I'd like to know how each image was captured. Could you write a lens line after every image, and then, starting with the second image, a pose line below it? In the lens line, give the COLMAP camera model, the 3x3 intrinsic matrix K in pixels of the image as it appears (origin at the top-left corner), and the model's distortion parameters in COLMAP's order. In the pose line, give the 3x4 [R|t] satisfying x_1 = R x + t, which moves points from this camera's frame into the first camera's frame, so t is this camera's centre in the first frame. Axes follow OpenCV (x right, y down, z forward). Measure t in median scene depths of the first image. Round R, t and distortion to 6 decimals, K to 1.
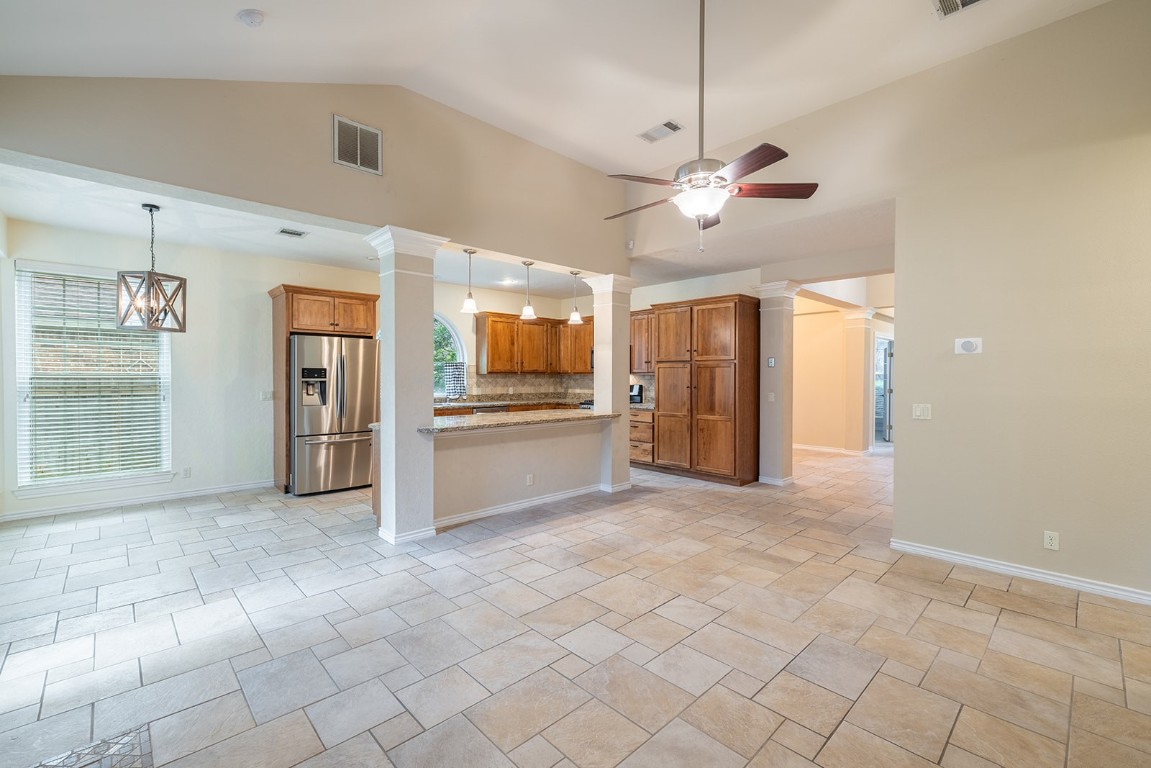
lens RADIAL K [[490.8, 0, 577.6], [0, 490.8, 384.1], [0, 0, 1]] dist [0.002420, 0.000119]
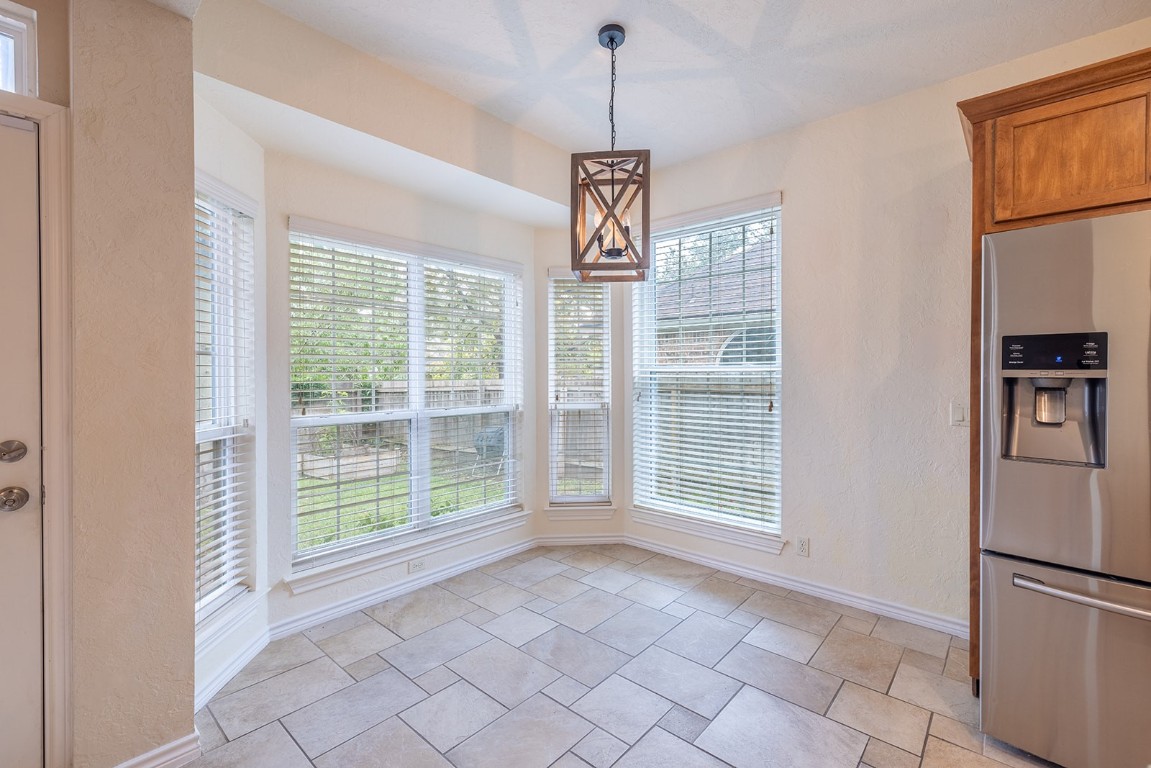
lens RADIAL K [[490.8, 0, 578.1], [0, 490.8, 377.8], [0, 0, 1]] dist [0.002420, 0.000119]
pose [[0.084883, 0.000739, -0.996391, -0.269516], [-0.014784, 0.999891, -0.000518, -0.002654], [0.996281, 0.014775, 0.084884, 0.691858]]
